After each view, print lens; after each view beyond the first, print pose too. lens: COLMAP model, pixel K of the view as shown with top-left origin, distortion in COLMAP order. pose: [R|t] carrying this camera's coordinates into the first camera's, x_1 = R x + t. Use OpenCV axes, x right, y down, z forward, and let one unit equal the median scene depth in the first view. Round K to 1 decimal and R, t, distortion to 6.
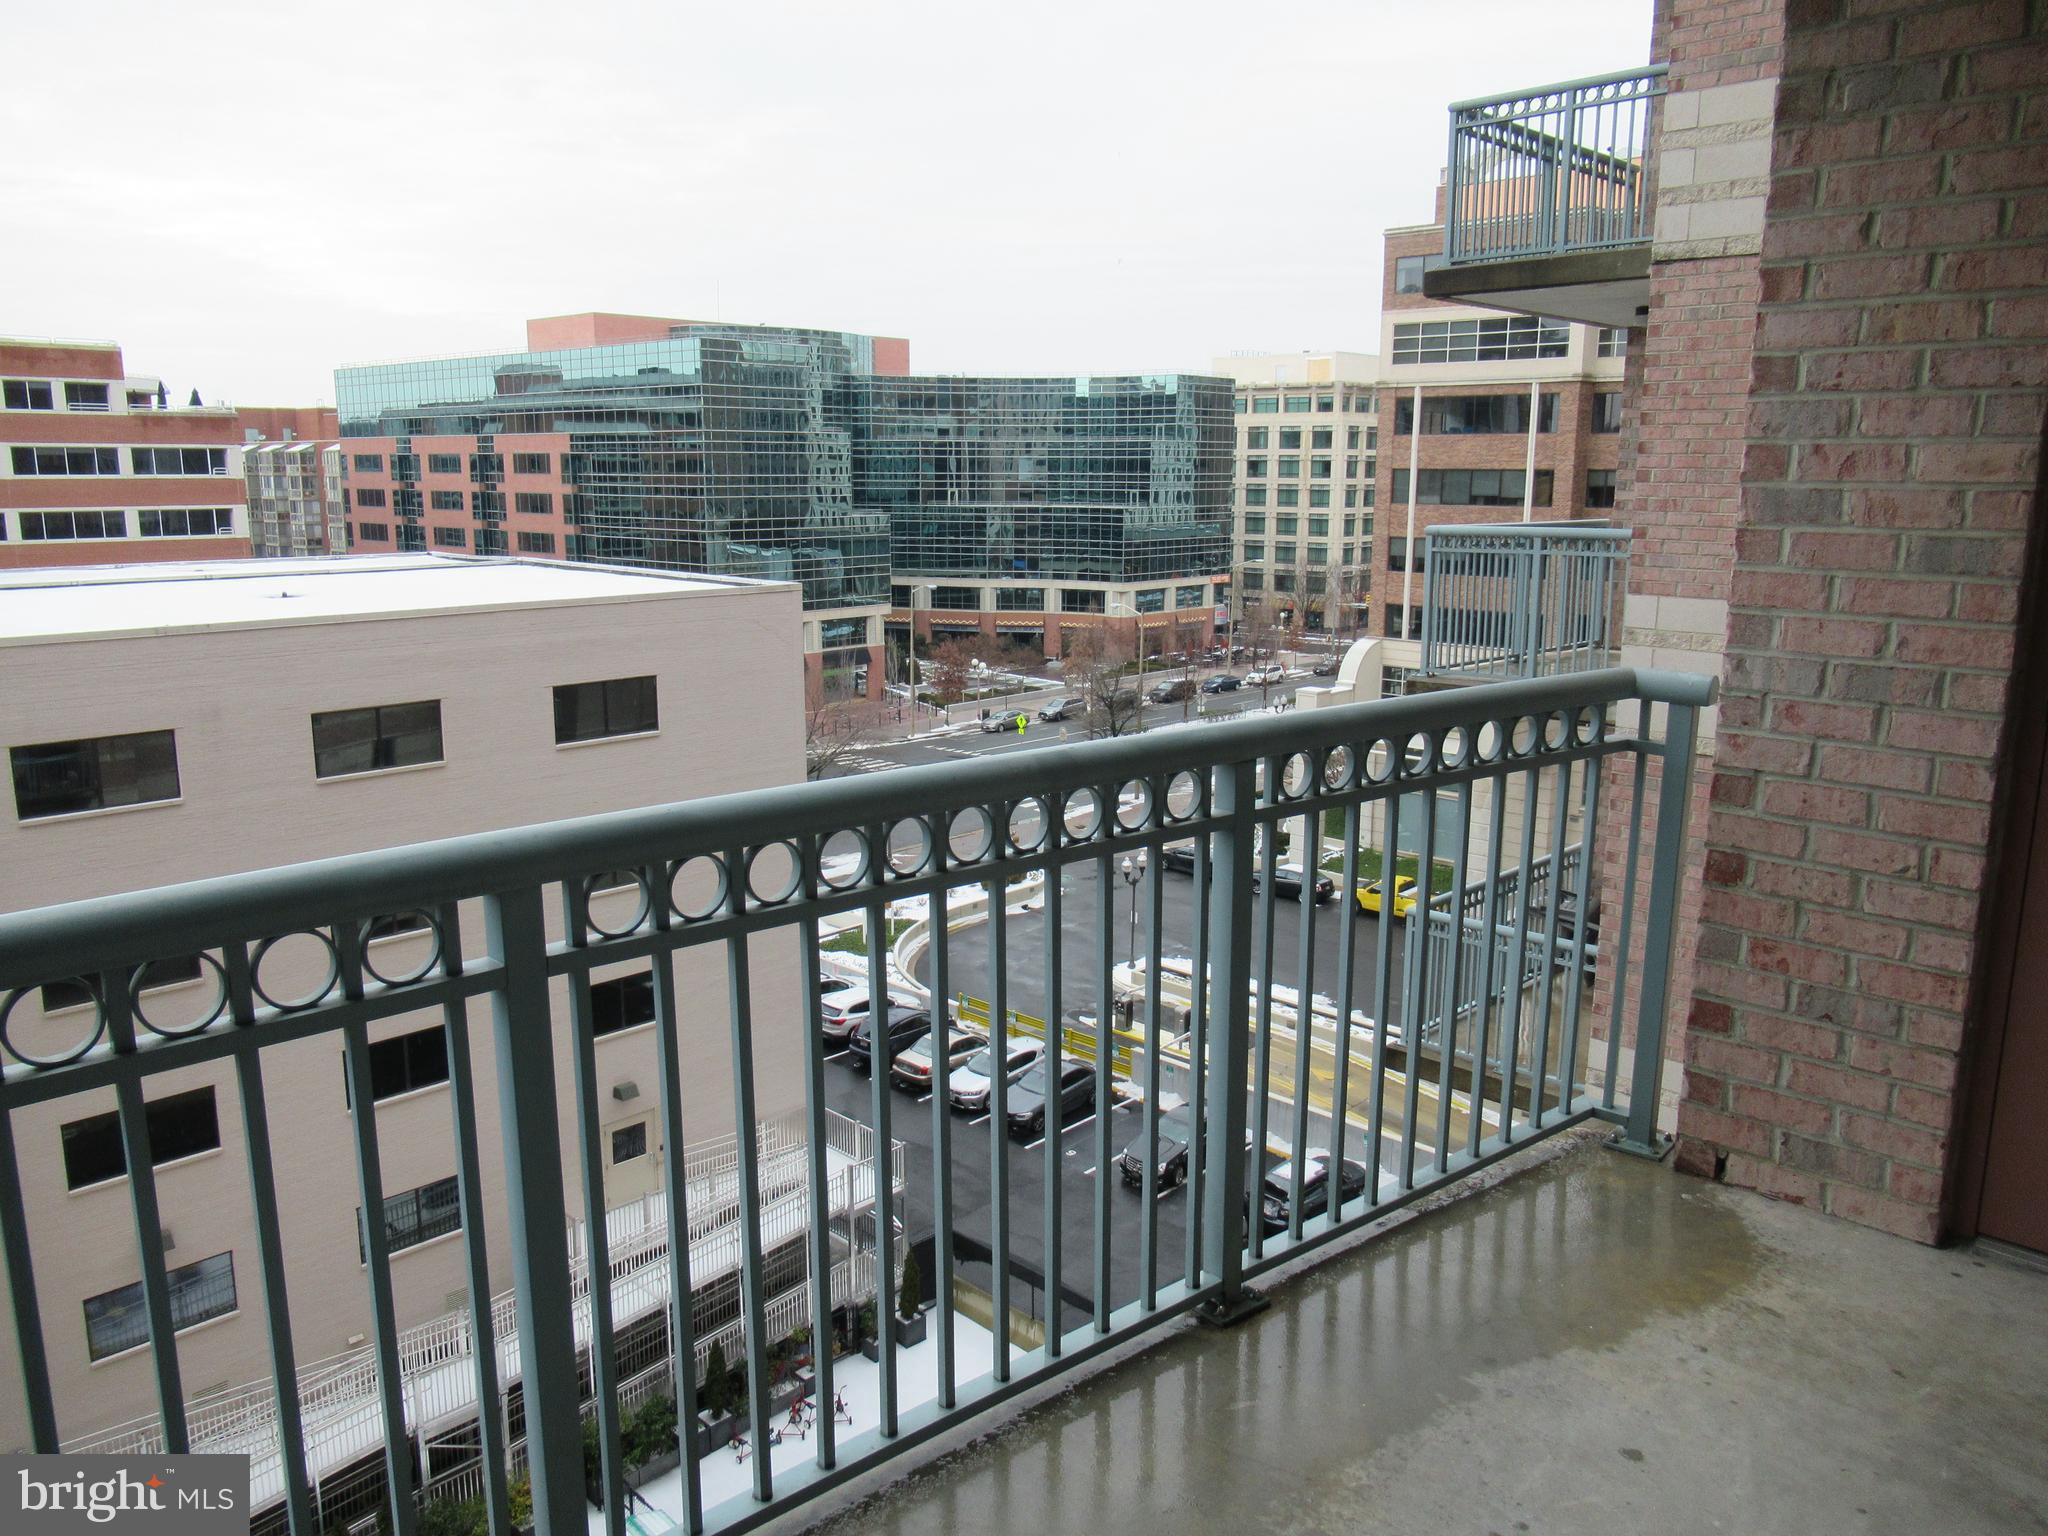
lens RADIAL K [[1517.3, 0, 1024.0], [0, 1517.3, 768.0], [0, 0, 1]] dist [-0.014982, 0.011647]
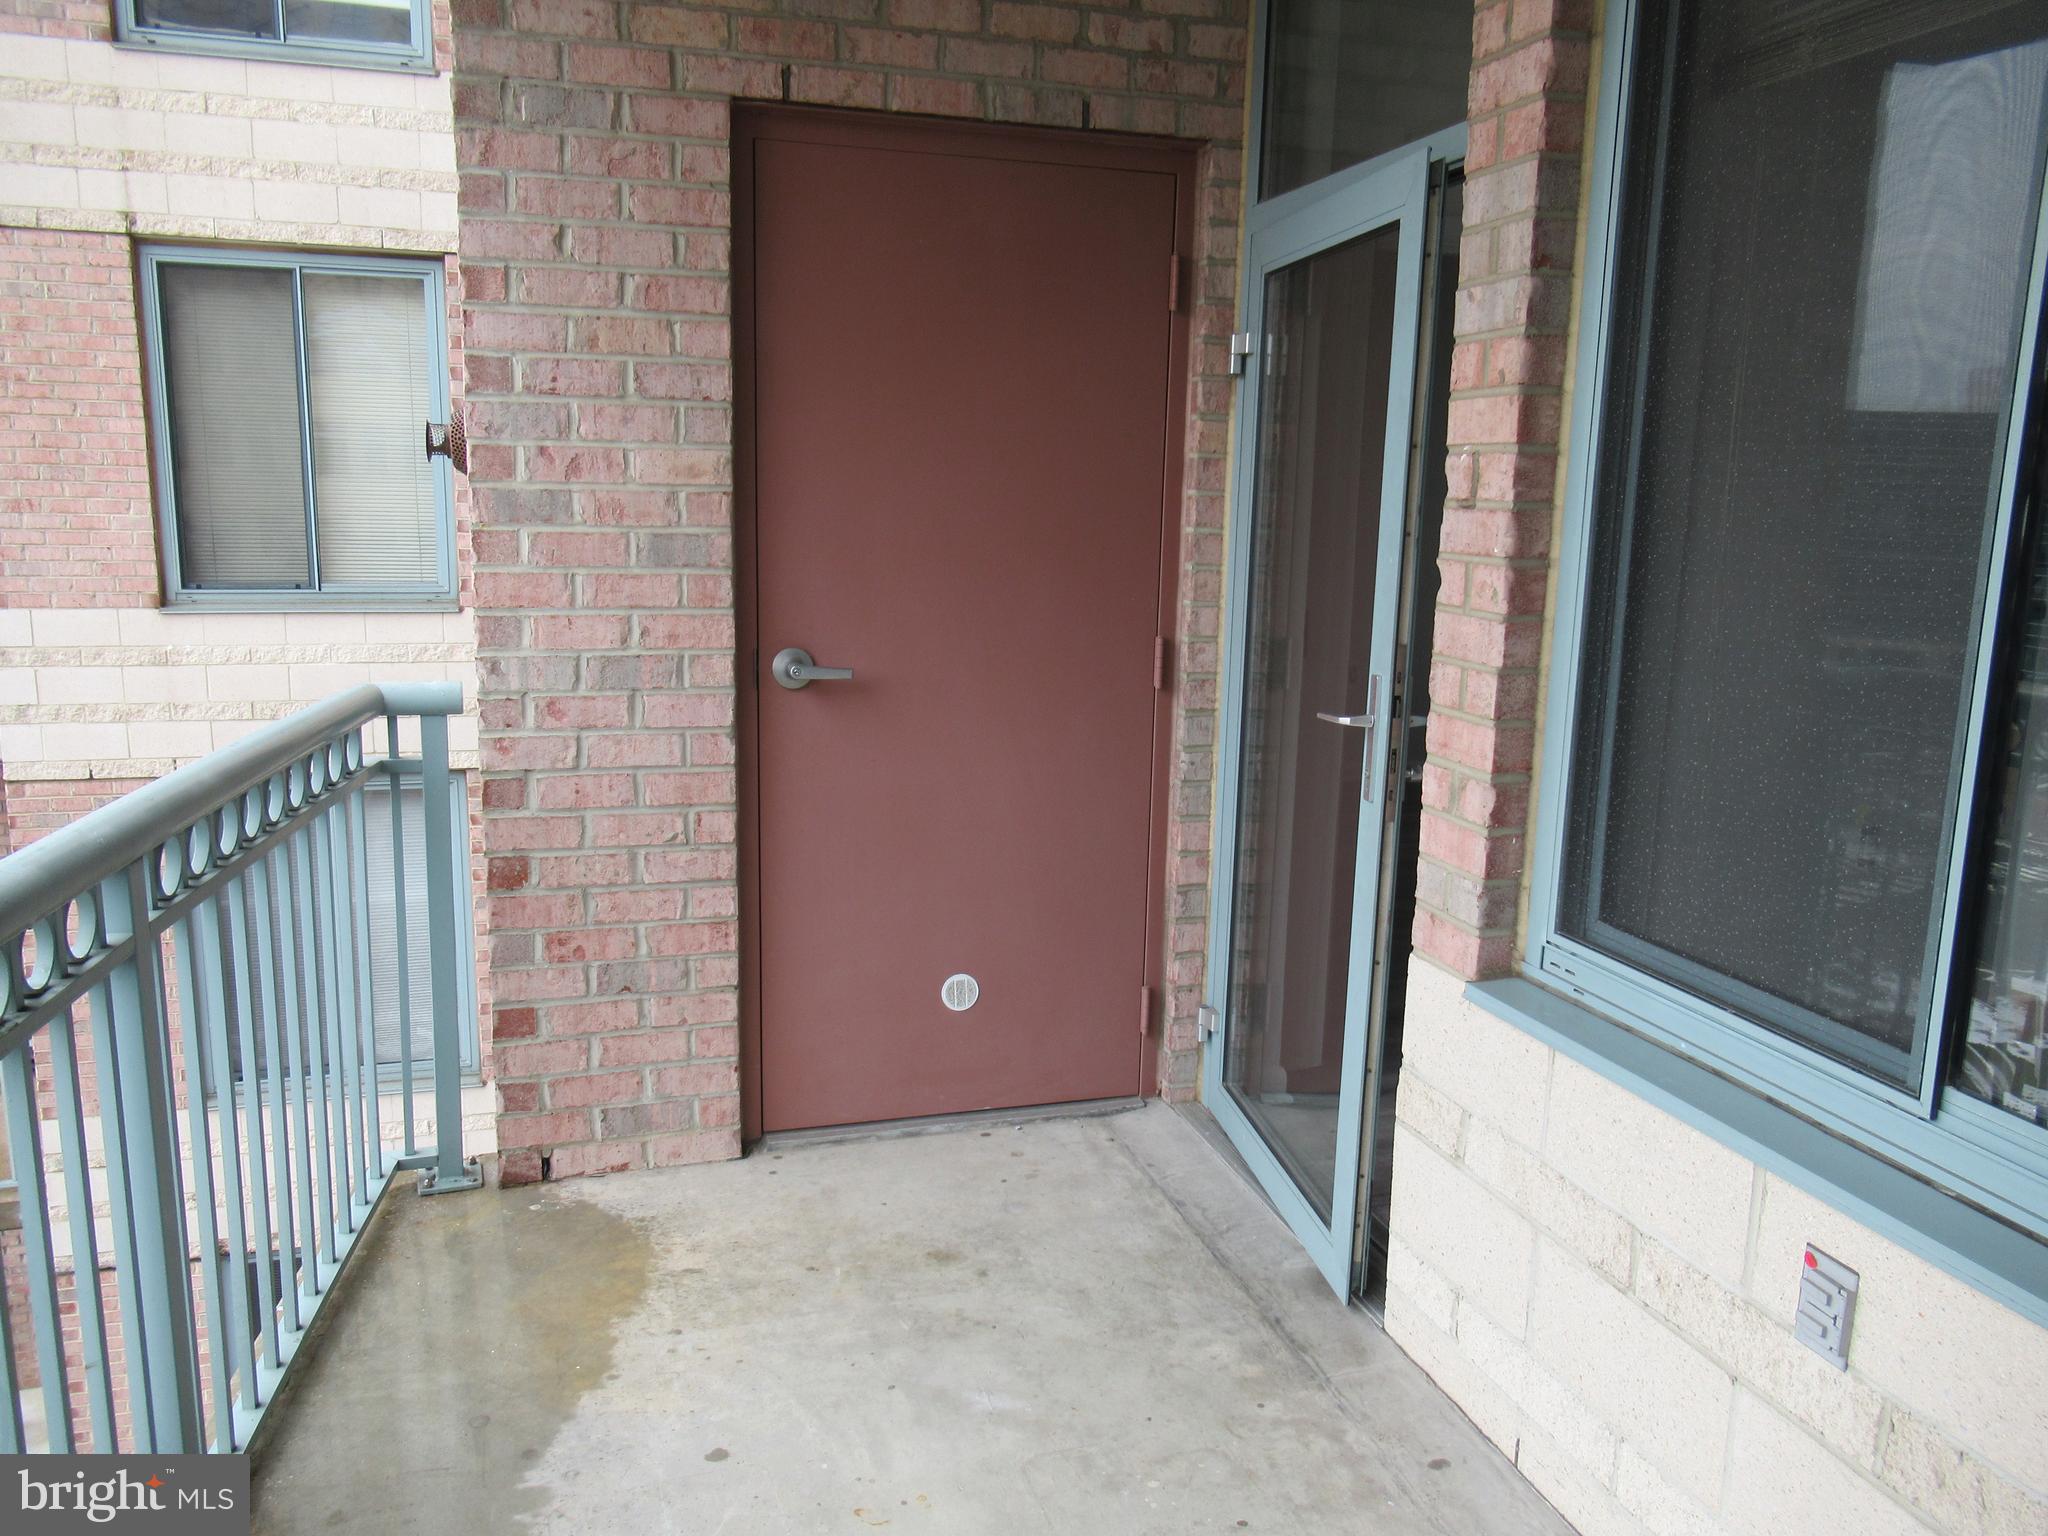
lens RADIAL K [[1517.3, 0, 1024.0], [0, 1517.3, 768.0], [0, 0, 1]] dist [-0.014982, 0.011647]
pose [[0.481179, -0.153541, 0.863071, -0.230993], [0.152518, 0.984189, 0.090056, -0.041409], [-0.863253, 0.088301, 0.496989, 0.223609]]
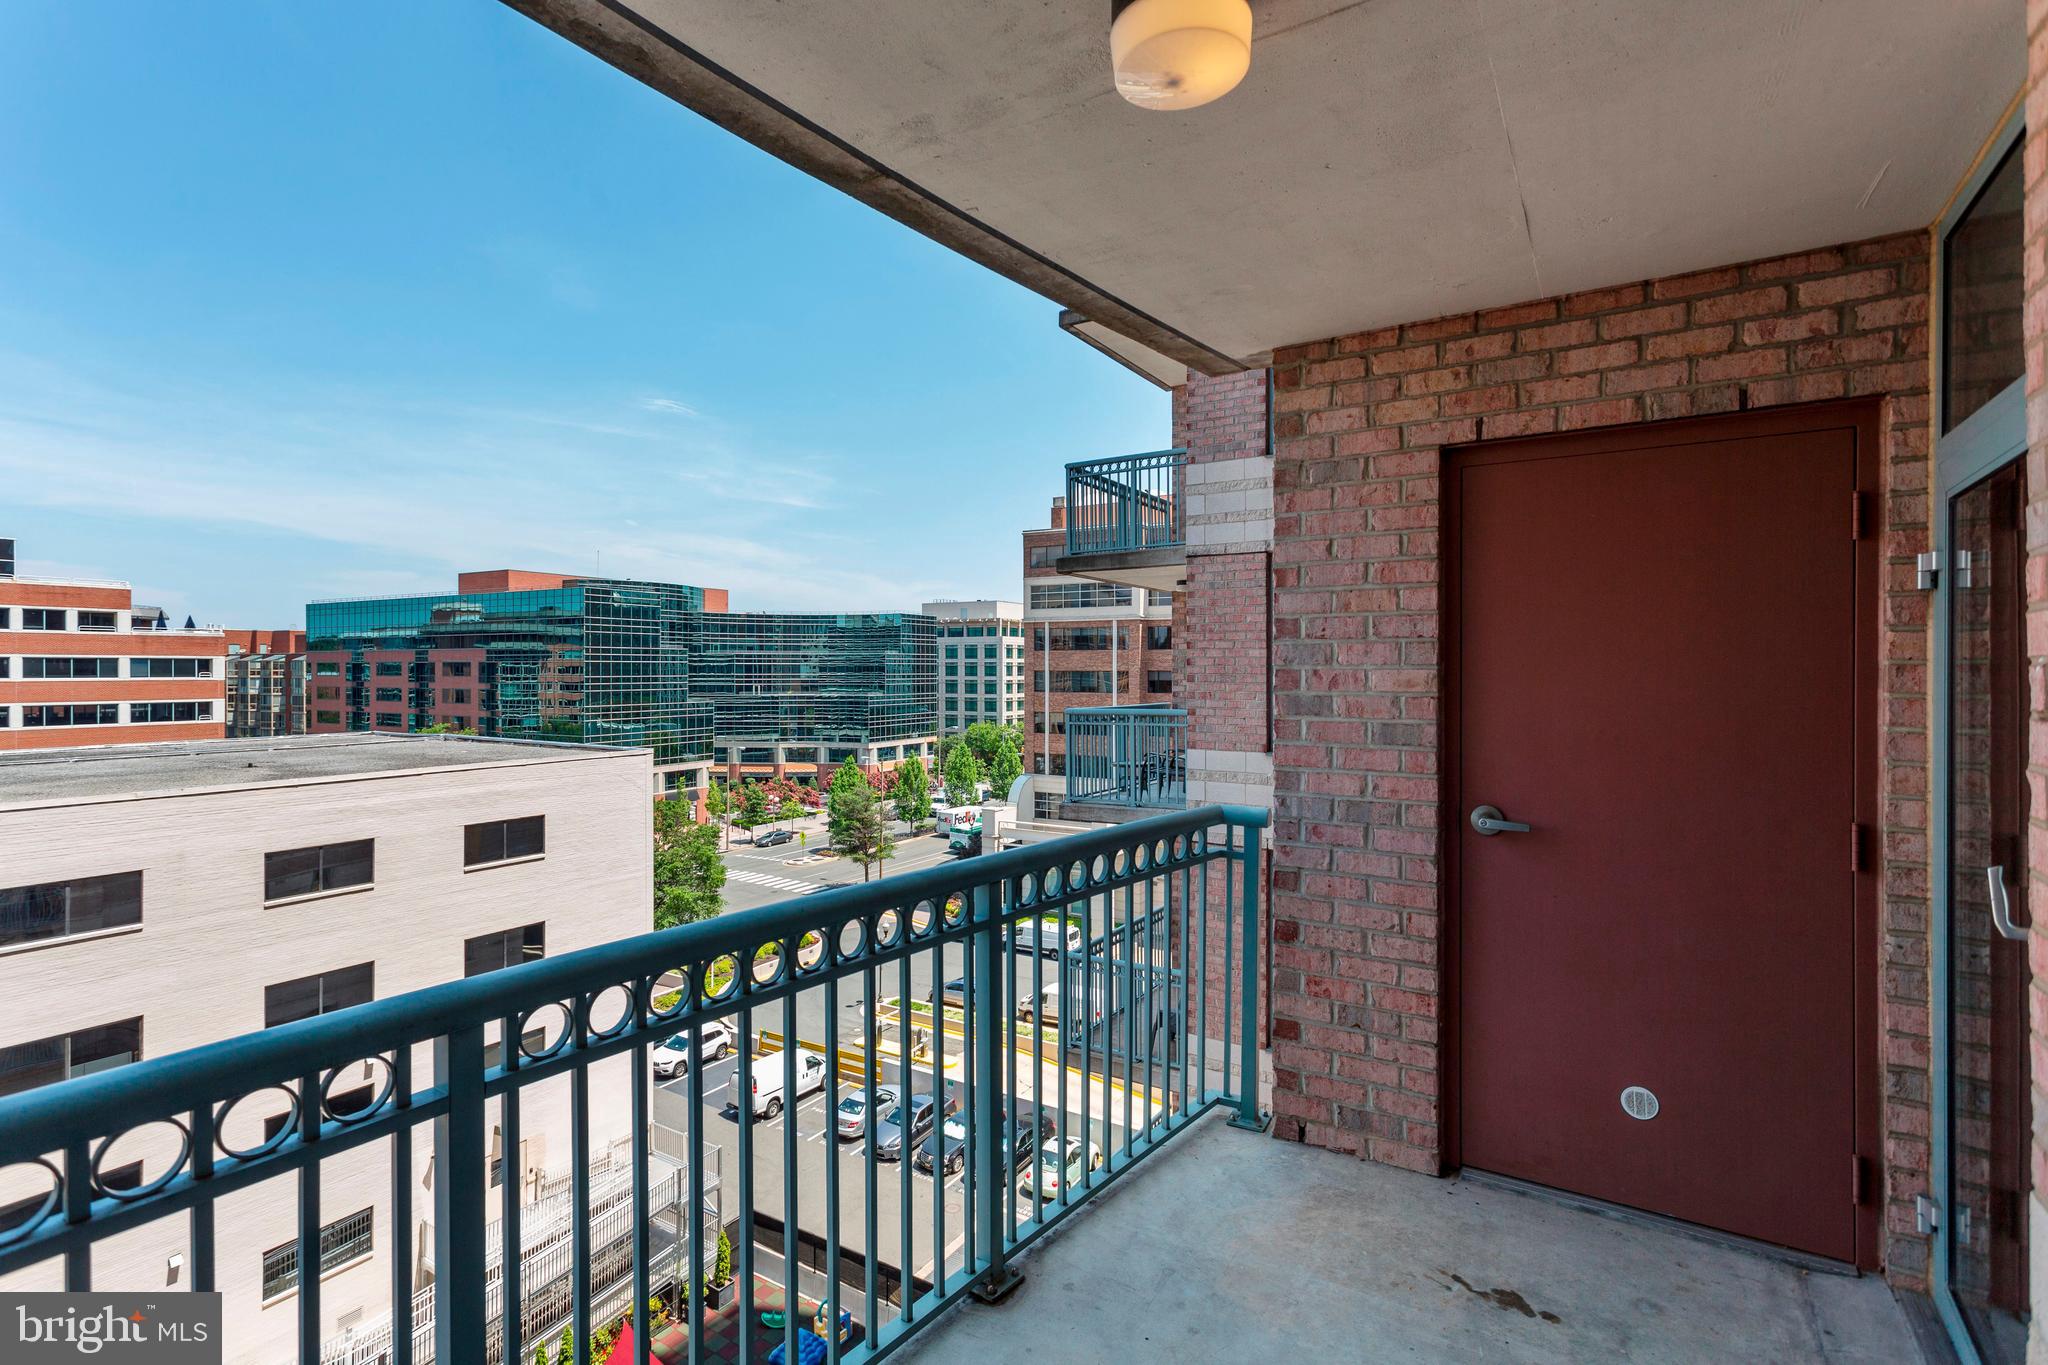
lens RADIAL K [[967.1, 0, 1015.6], [0, 967.1, 666.8], [0, 0, 1]] dist [0.000294, 0.003122]
pose [[0.976820, -0.002790, 0.214043, -0.031369], [0.045074, 0.980178, -0.192926, -0.023703], [-0.209262, 0.198101, 0.957583, 0.036186]]
